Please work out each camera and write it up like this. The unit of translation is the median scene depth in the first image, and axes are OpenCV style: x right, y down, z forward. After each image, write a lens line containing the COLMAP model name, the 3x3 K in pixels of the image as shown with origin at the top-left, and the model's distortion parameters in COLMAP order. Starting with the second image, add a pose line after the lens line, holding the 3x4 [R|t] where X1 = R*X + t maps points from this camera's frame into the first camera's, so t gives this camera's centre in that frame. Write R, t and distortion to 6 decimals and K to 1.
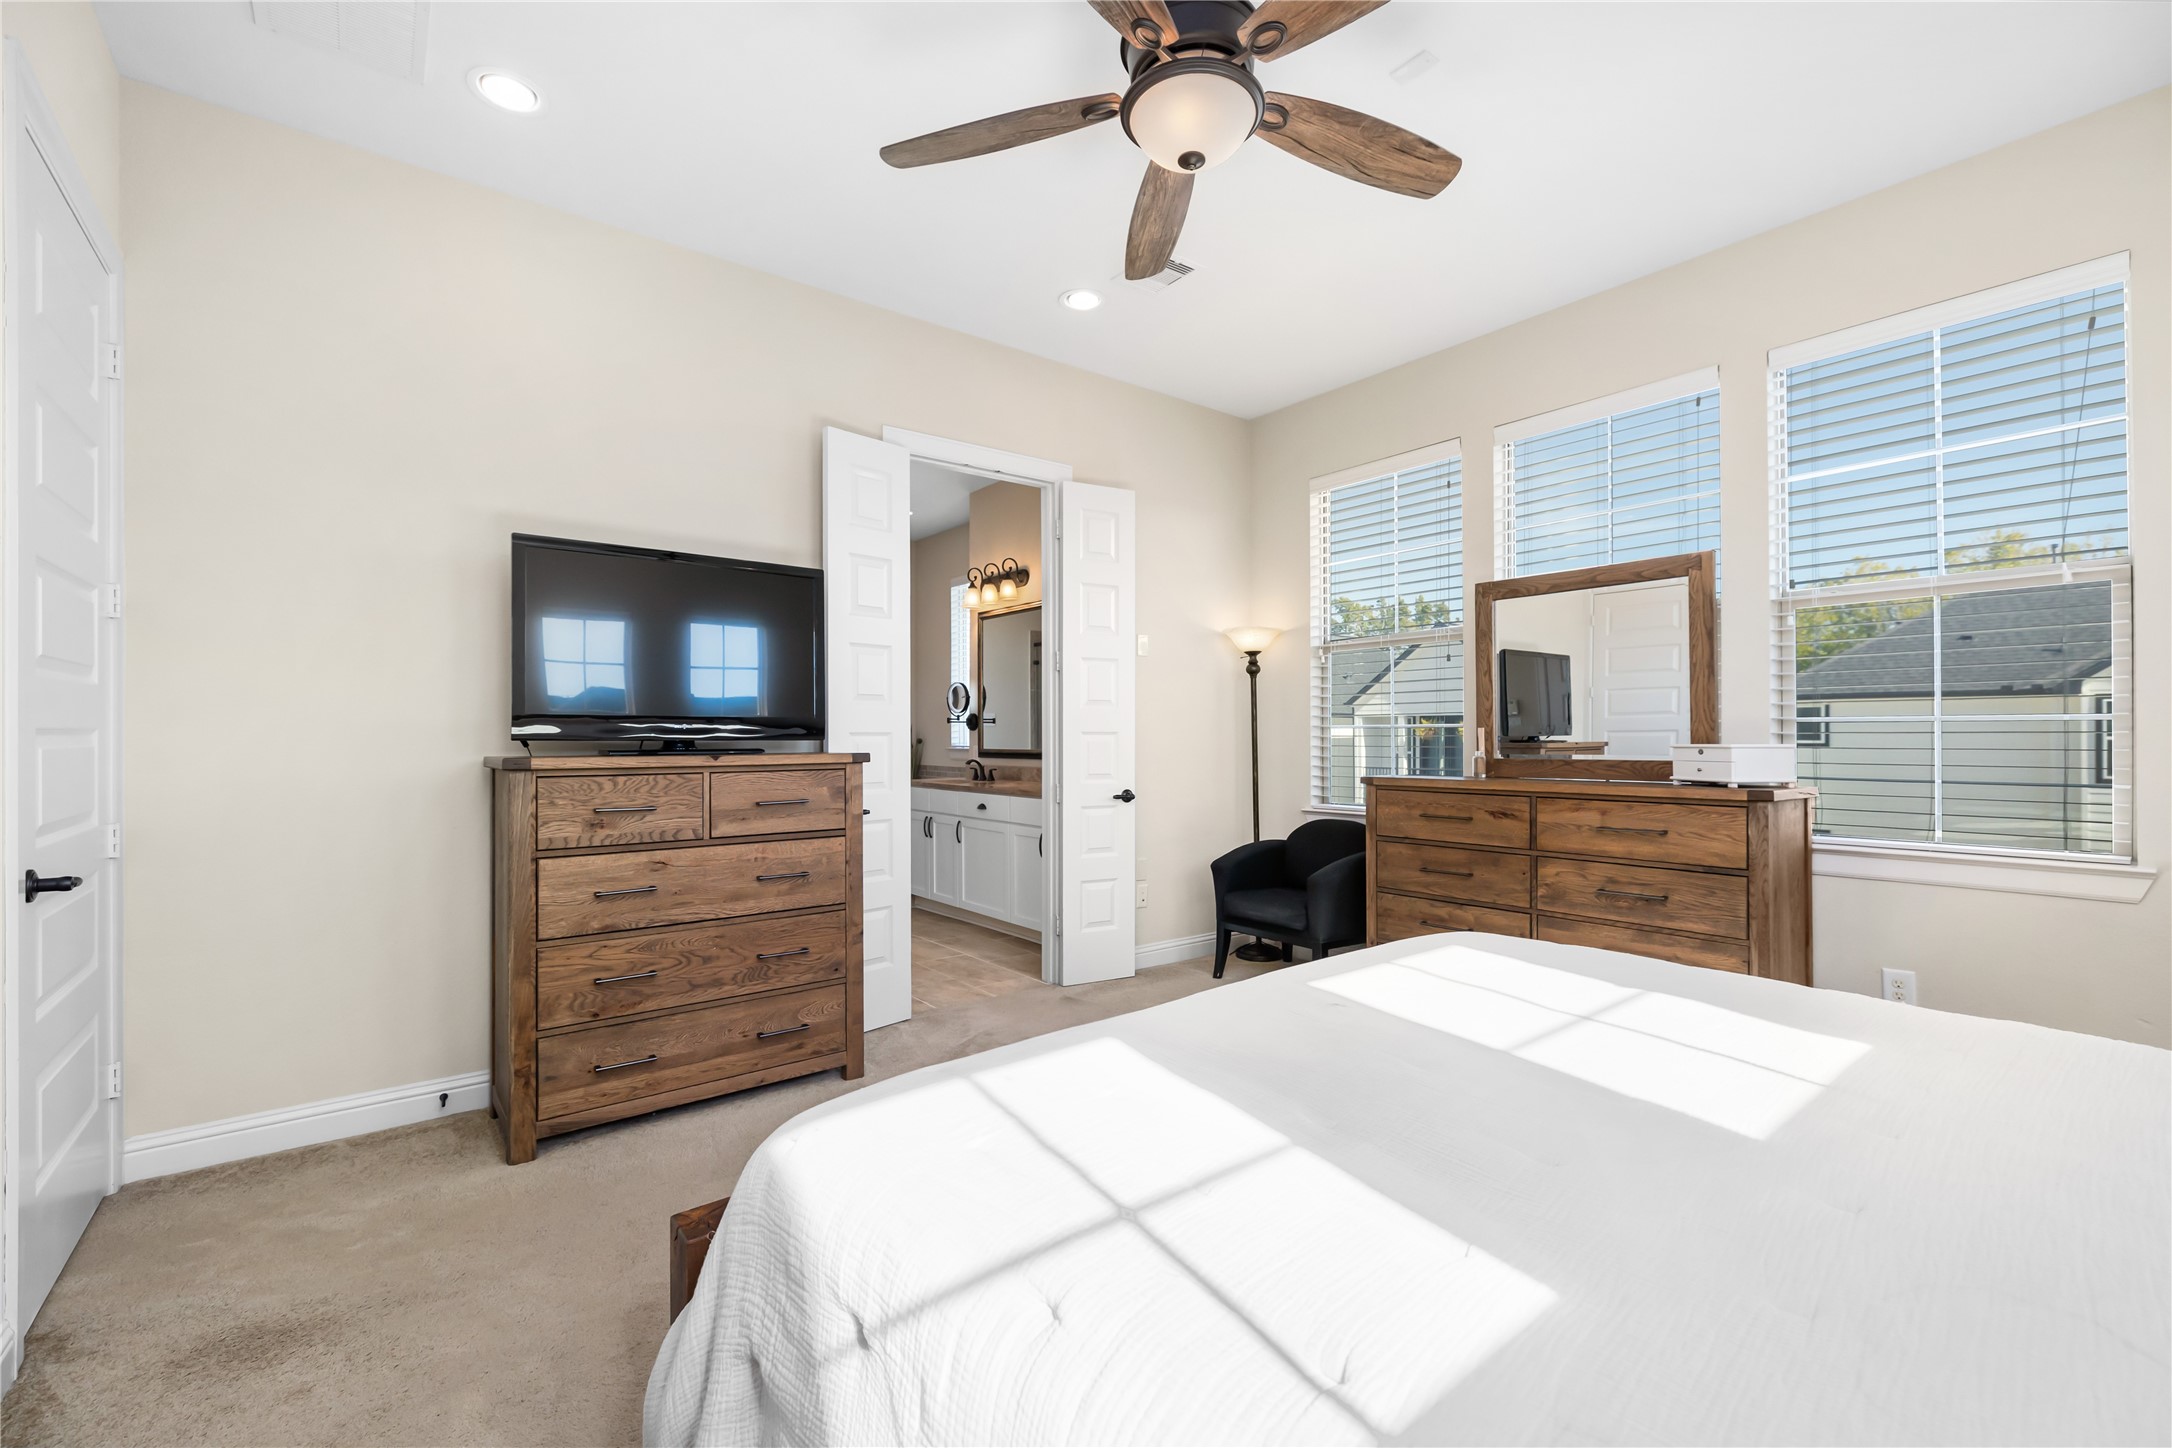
lens RADIAL K [[923.6, 0, 1070.8], [0, 923.6, 728.2], [0, 0, 1]] dist [0.009325, 0.000306]
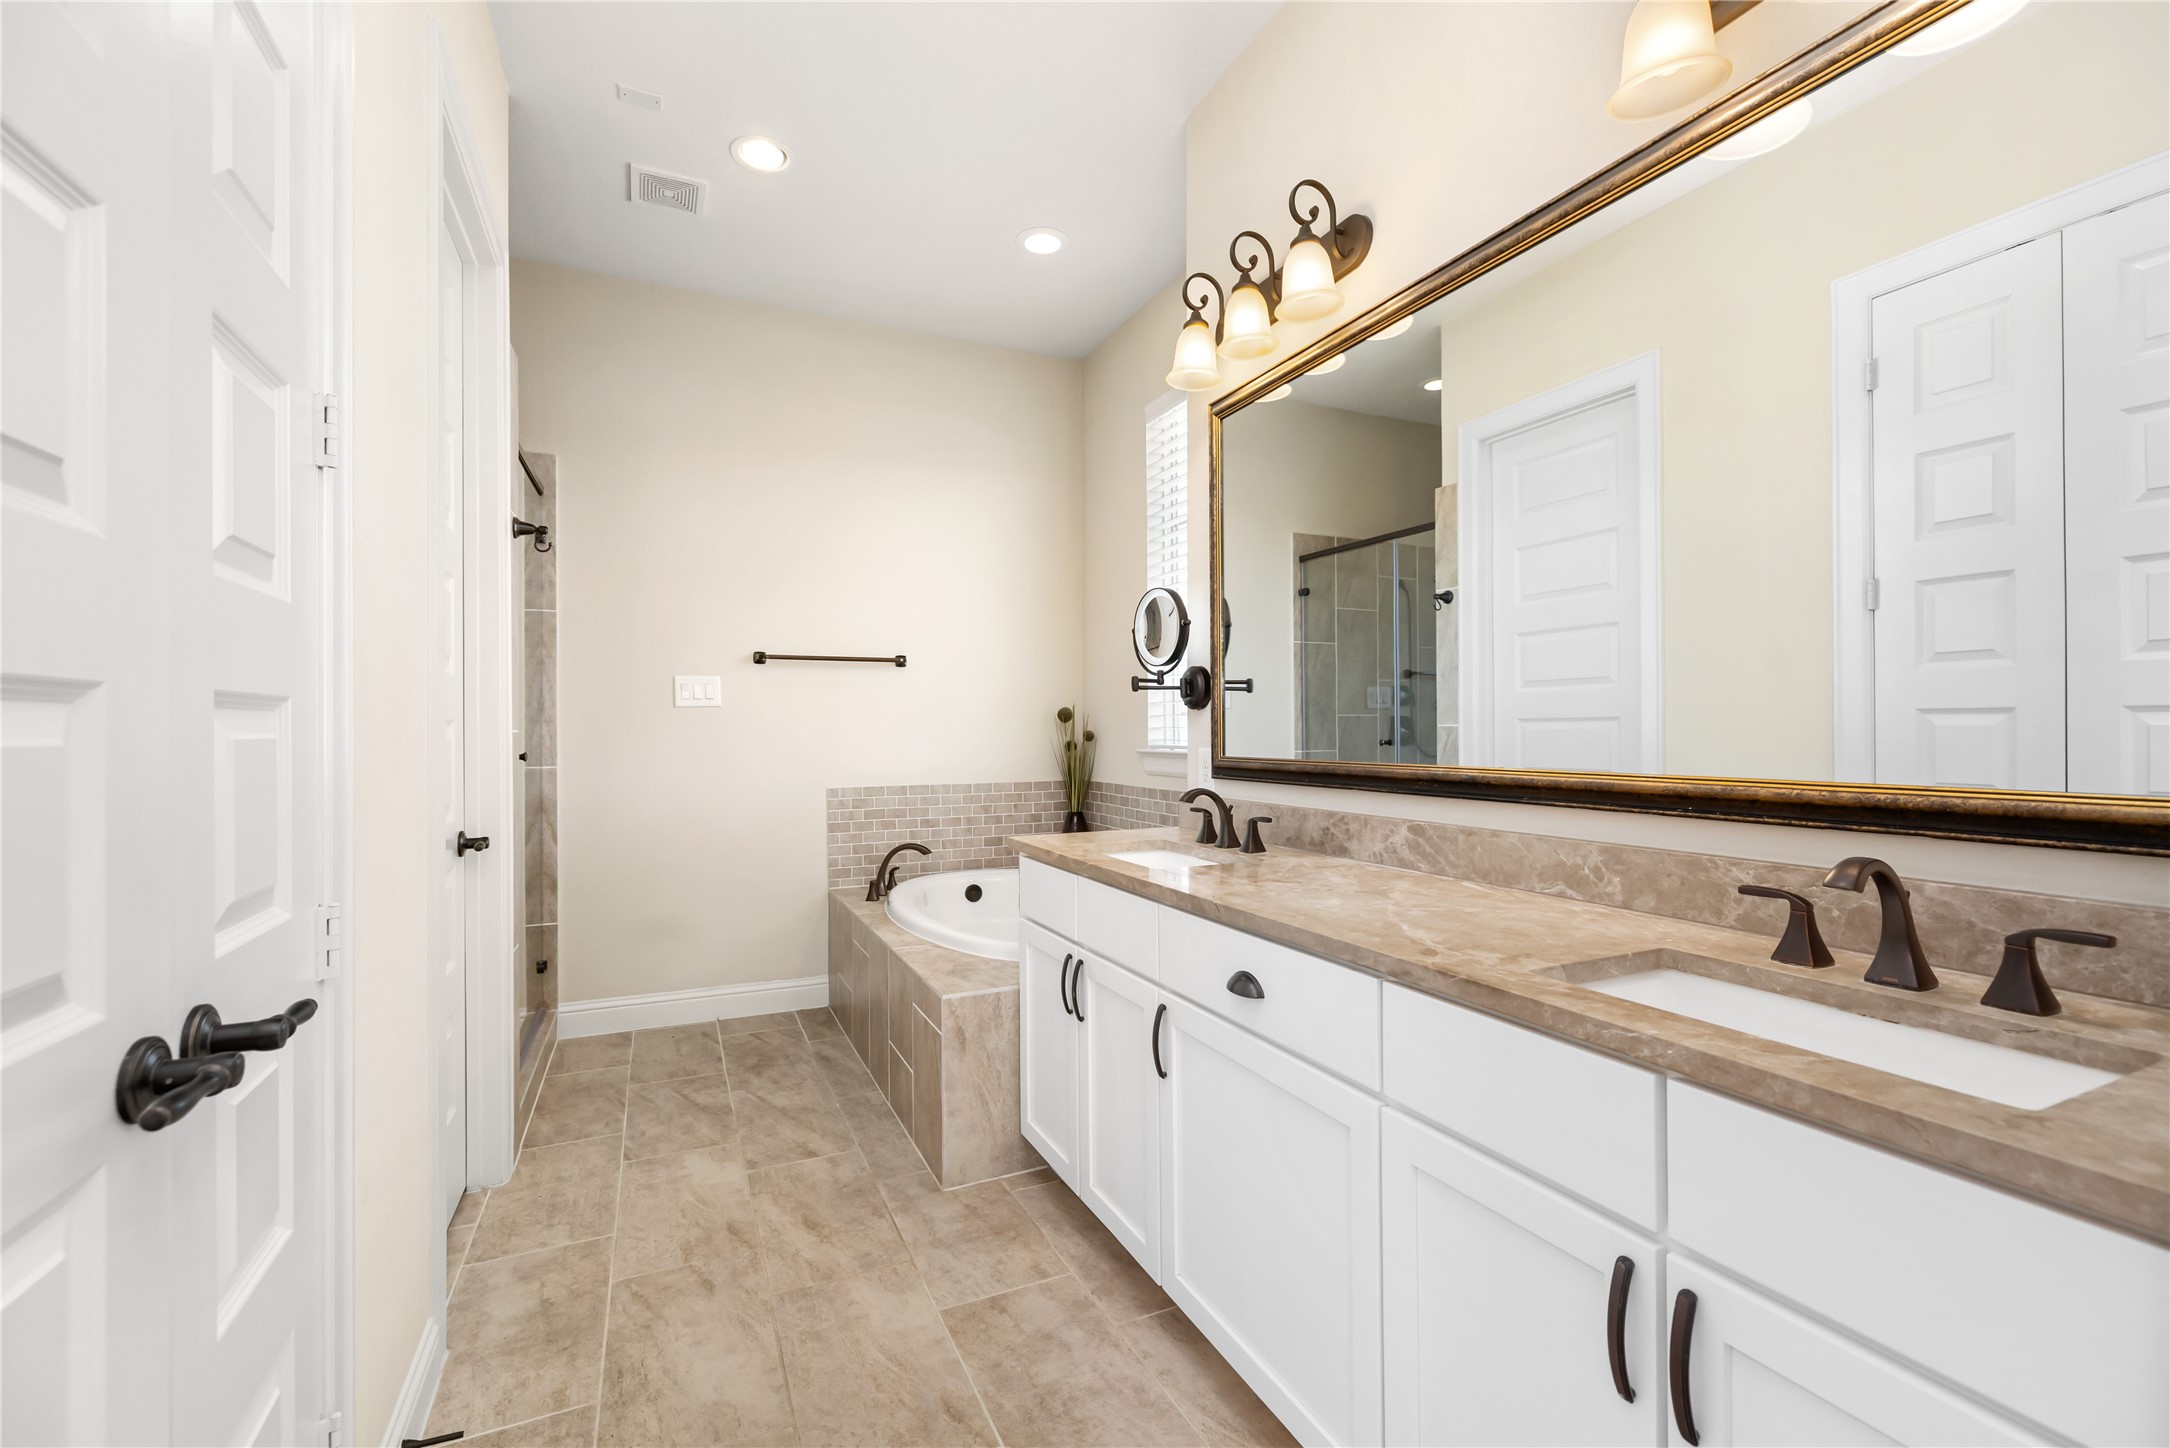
lens RADIAL K [[922.7, 0, 1078.1], [0, 922.7, 718.3], [0, 0, 1]] dist [0.009325, 0.000306]
pose [[0.976680, -0.004564, -0.214652, -0.076369], [0.005102, 0.999985, 0.001949, 0.005824], [0.214640, -0.002999, 0.976689, 0.647101]]
